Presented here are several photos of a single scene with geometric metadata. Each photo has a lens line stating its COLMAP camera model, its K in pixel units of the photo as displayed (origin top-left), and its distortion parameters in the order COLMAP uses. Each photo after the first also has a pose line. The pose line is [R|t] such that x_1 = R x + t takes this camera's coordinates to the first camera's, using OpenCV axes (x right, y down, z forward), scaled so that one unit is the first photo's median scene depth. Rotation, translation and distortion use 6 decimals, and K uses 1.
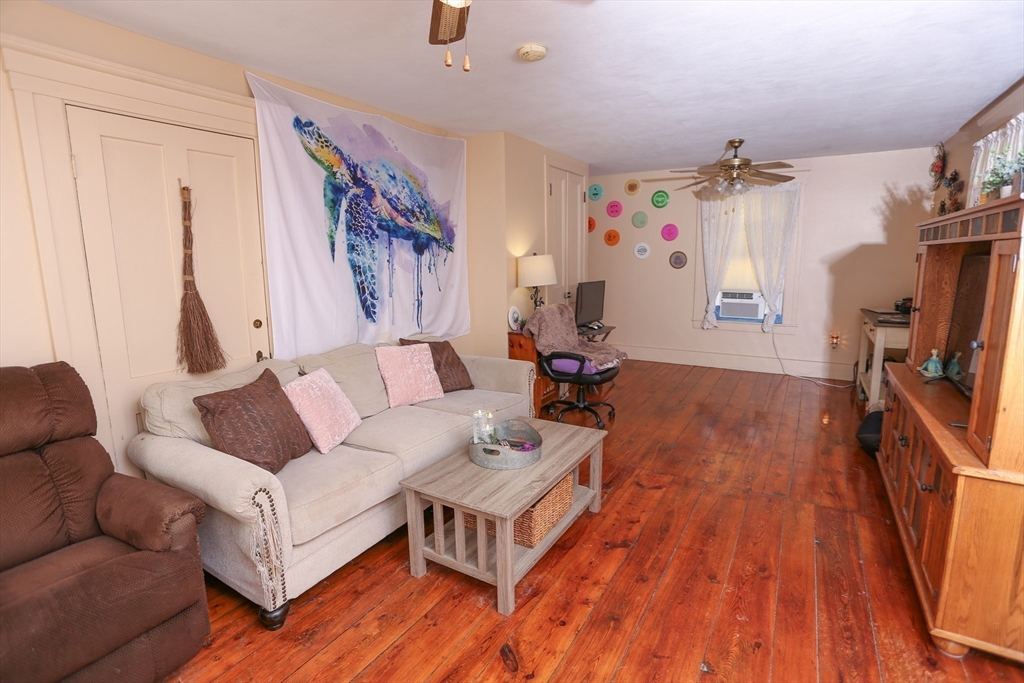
lens RADIAL K [[495.8, 0, 512.0], [0, 495.8, 341.5], [0, 0, 1]] dist [-0.067473, 0.029292]
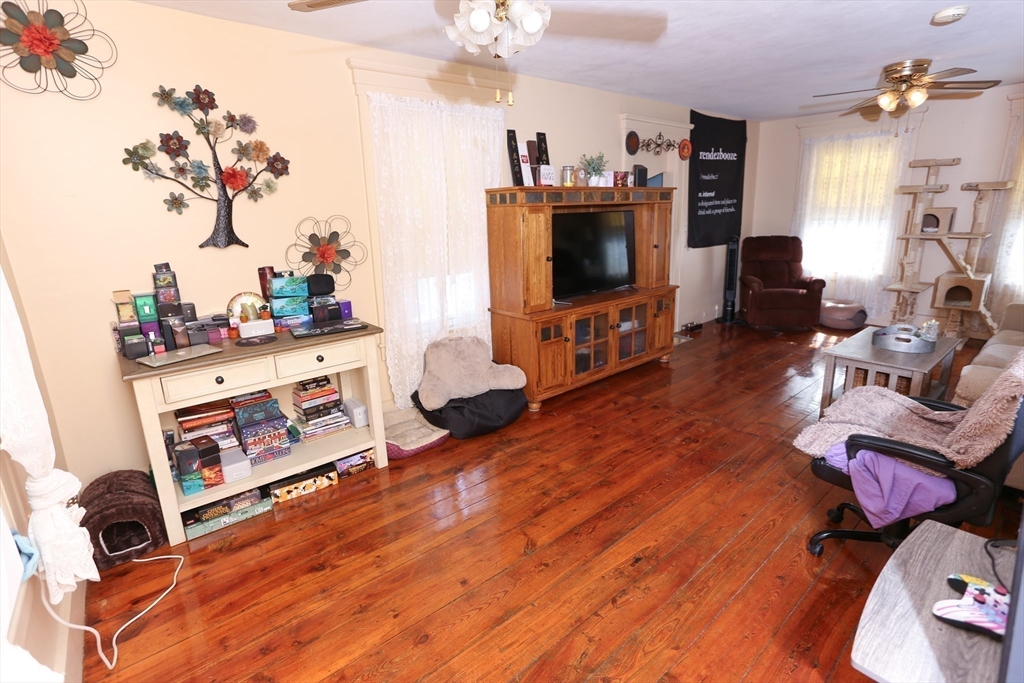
lens RADIAL K [[494.2, 0, 512.6], [0, 494.2, 335.9], [0, 0, 1]] dist [-0.048761, 0.029578]
pose [[-0.947895, -0.037800, 0.316334, 0.432000], [0.098339, 0.909733, 0.403380, -0.332776], [-0.303027, 0.413470, -0.858614, 1.793684]]
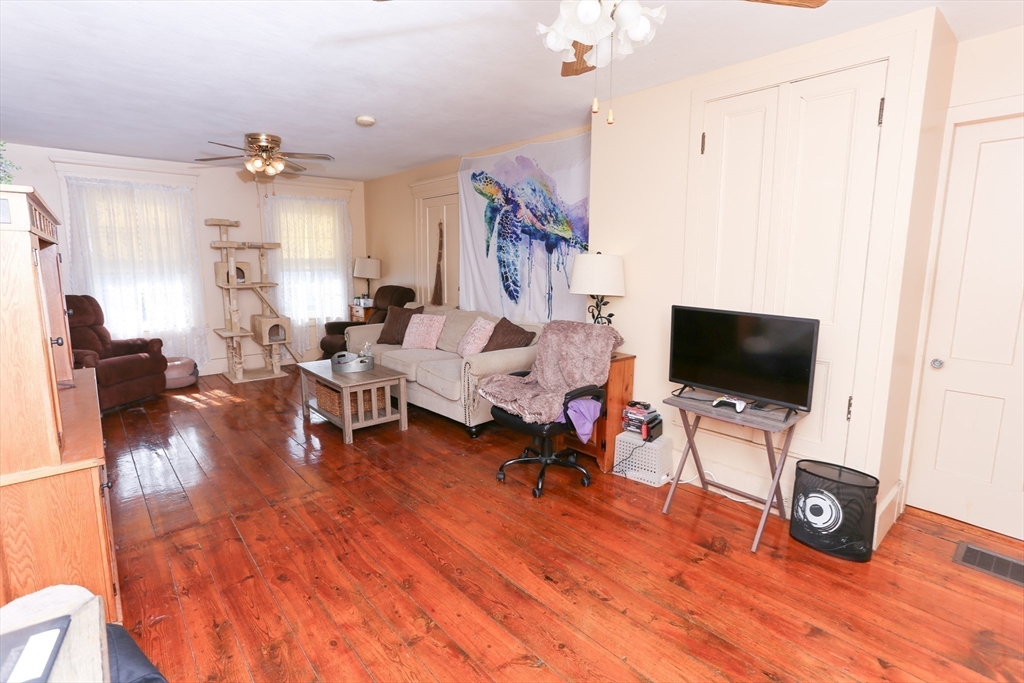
lens RADIAL K [[494.2, 0, 512.6], [0, 494.2, 335.9], [0, 0, 1]] dist [-0.048761, 0.029578]
pose [[-0.290916, 0.158645, -0.943504, 1.025546], [-0.167557, 0.962468, 0.213497, -0.245967], [0.941962, 0.220200, -0.253415, 1.387025]]
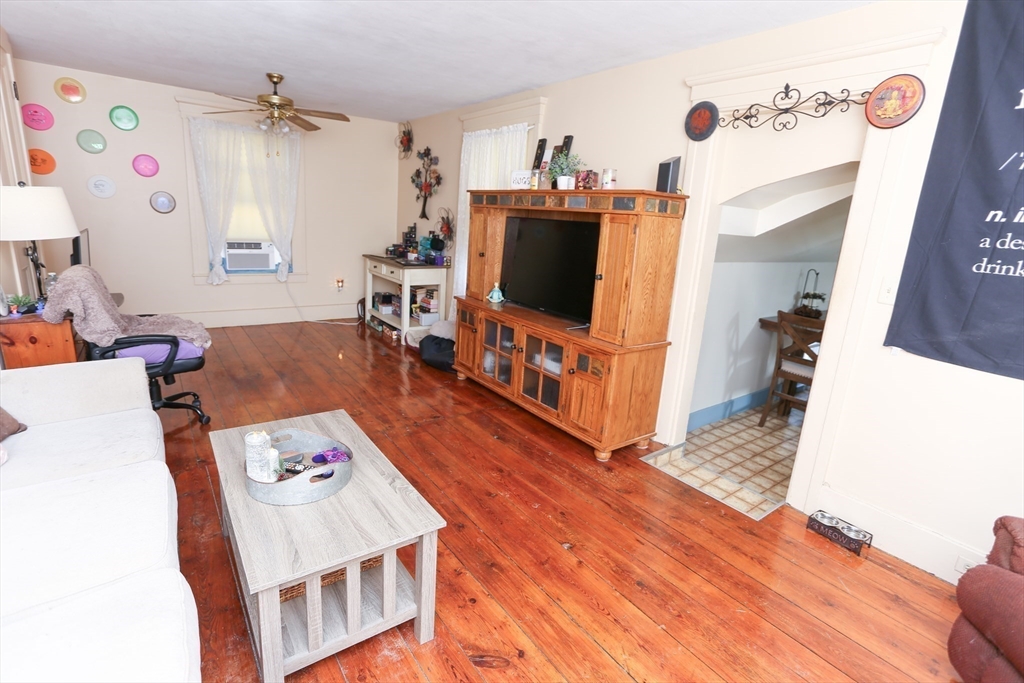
lens RADIAL K [[494.2, 0, 512.6], [0, 494.2, 335.9], [0, 0, 1]] dist [-0.048761, 0.029578]
pose [[0.380305, -0.182069, 0.906763, -0.362237], [0.091594, 0.983026, 0.158967, -0.044732], [-0.920315, 0.022598, 0.390526, 0.303261]]
